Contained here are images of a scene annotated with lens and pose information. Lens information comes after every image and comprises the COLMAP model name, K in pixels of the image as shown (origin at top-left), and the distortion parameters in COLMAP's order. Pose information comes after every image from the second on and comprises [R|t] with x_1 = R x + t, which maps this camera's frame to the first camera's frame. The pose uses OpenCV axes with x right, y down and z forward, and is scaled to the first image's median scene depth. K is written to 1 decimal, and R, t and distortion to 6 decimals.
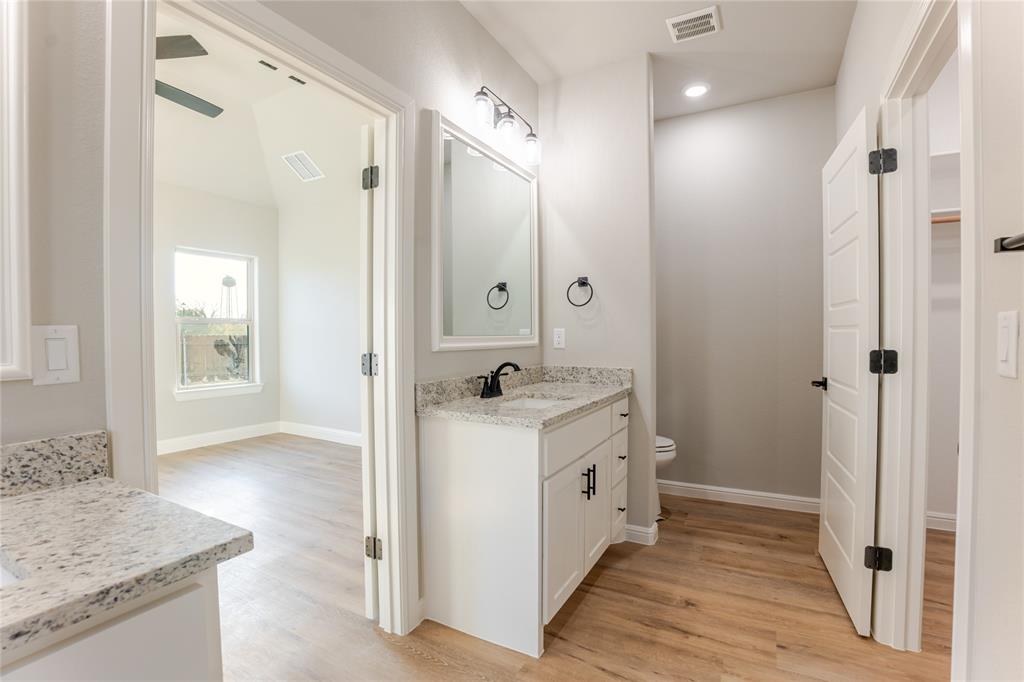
lens RADIAL K [[468.6, 0, 512.9], [0, 468.6, 332.1], [0, 0, 1]] dist [-0.060201, 0.011665]
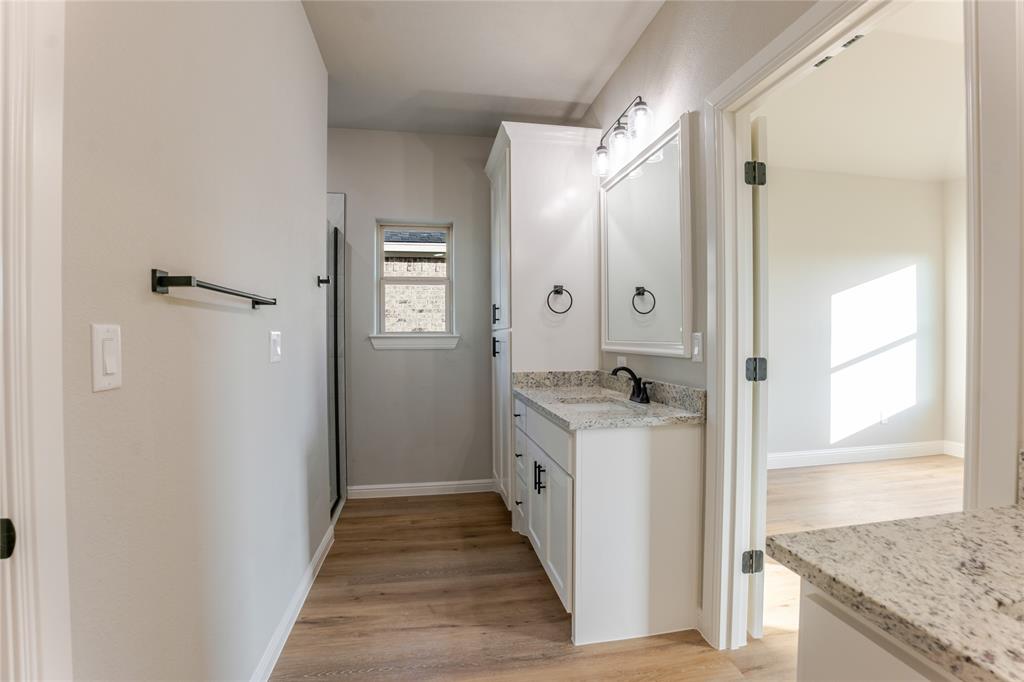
lens RADIAL K [[468.6, 0, 502.9], [0, 468.6, 347.3], [0, 0, 1]] dist [-0.060201, 0.011665]
pose [[-0.779136, 0.006059, -0.626825, 0.989324], [-0.005960, 0.999836, 0.017073, 0.022880], [0.626826, 0.017038, -0.778973, 2.172583]]
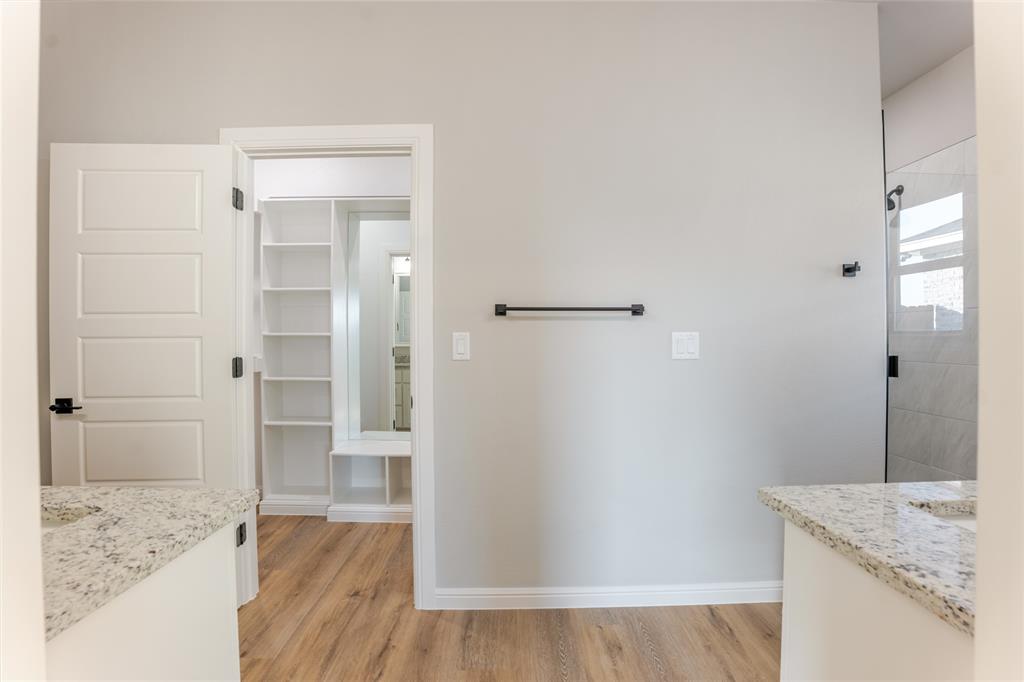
lens RADIAL K [[468.6, 0, 520.5], [0, 468.6, 348.2], [0, 0, 1]] dist [-0.060201, 0.011665]
pose [[-0.509749, -0.024228, 0.859982, -1.116818], [0.002839, 0.999551, 0.029843, 0.003578], [-0.860318, 0.017654, -0.509451, 1.853721]]
